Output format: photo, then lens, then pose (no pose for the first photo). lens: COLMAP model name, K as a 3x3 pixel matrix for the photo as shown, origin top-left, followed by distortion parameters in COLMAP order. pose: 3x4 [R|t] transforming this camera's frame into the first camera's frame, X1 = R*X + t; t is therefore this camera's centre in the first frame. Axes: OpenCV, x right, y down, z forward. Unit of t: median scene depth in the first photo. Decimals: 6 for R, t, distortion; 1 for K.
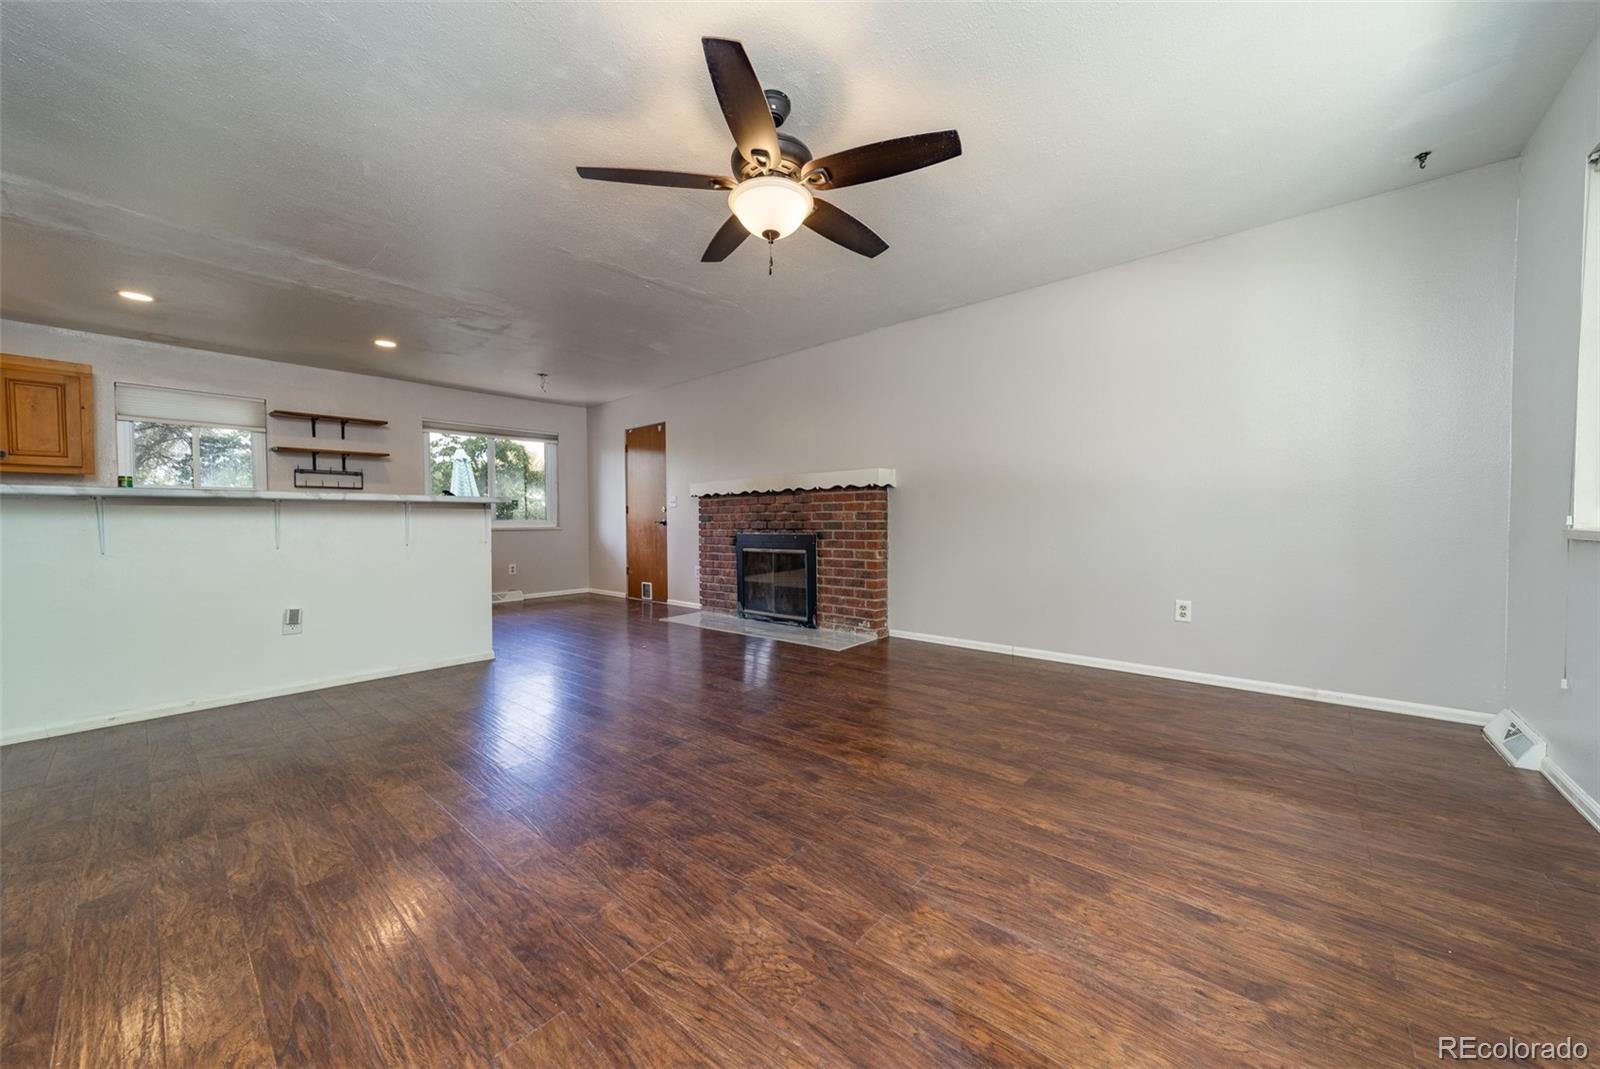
lens RADIAL K [[571.6, 0, 800.0], [0, 571.6, 534.5], [0, 0, 1]] dist [0.010769, -0.000133]
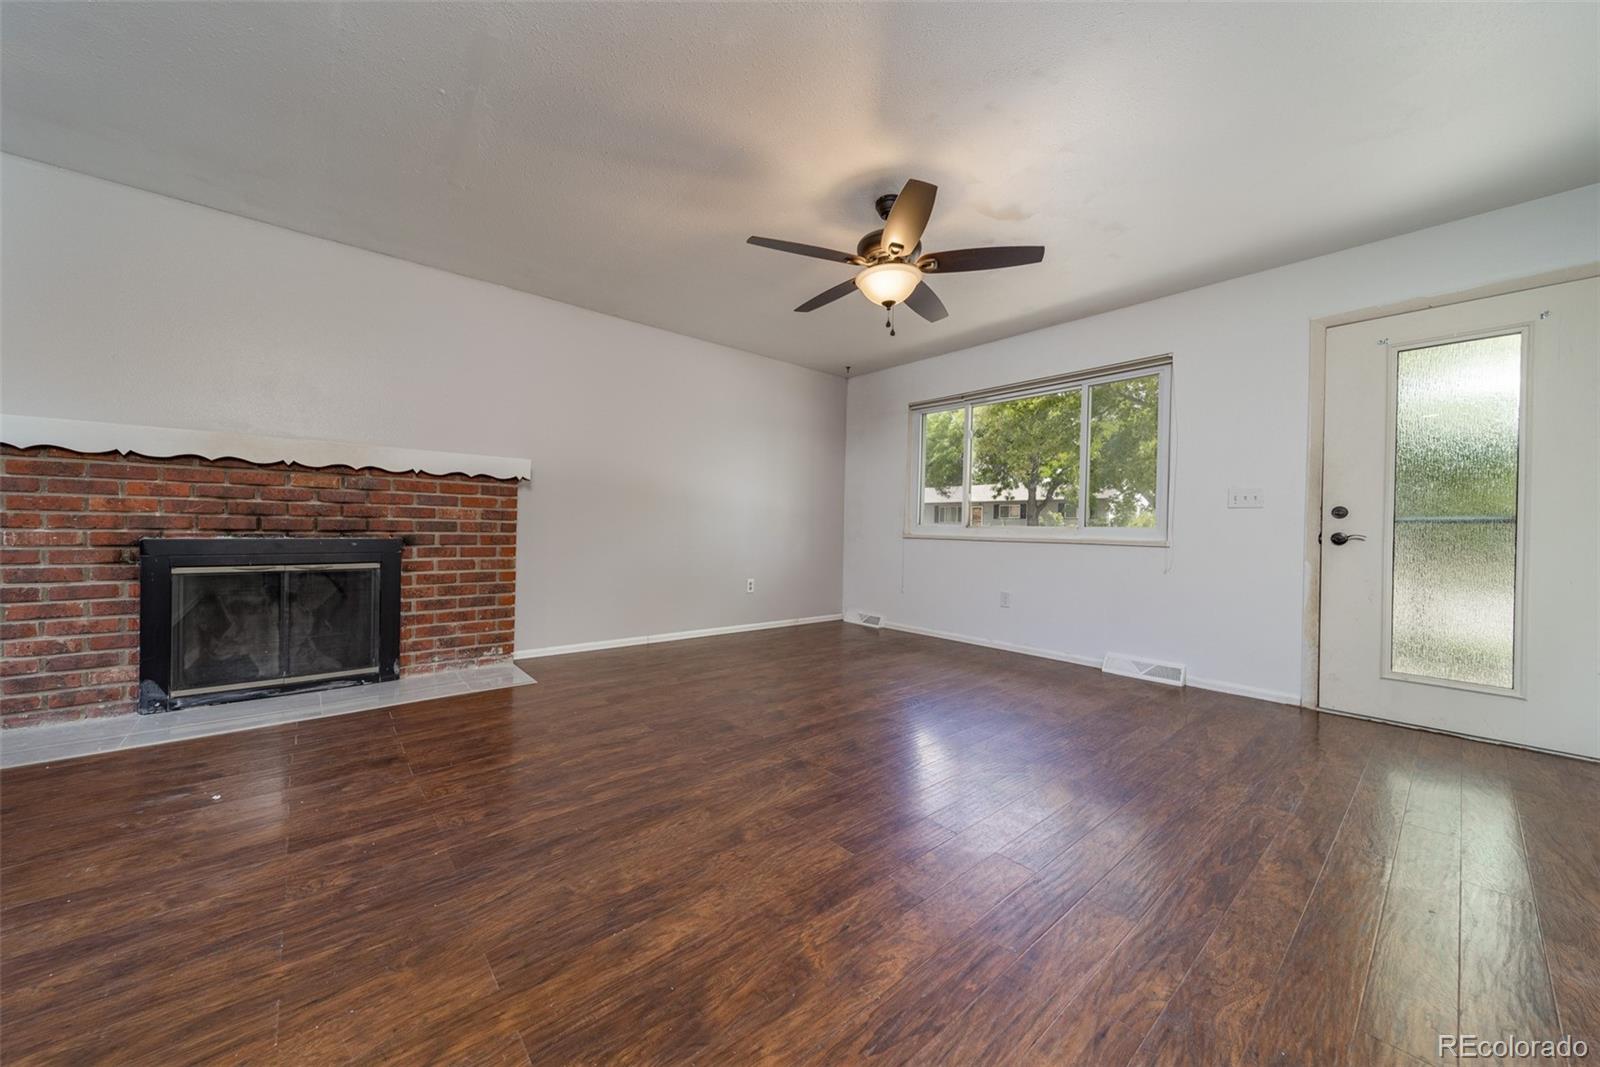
lens RADIAL K [[571.6, 0, 800.0], [0, 571.6, 533.5], [0, 0, 1]] dist [0.010769, -0.000133]
pose [[0.142178, 0.001391, 0.989840, -0.617586], [0.002263, 0.999996, -0.001730, -0.004488], [-0.989838, 0.002486, 0.142175, 0.468865]]
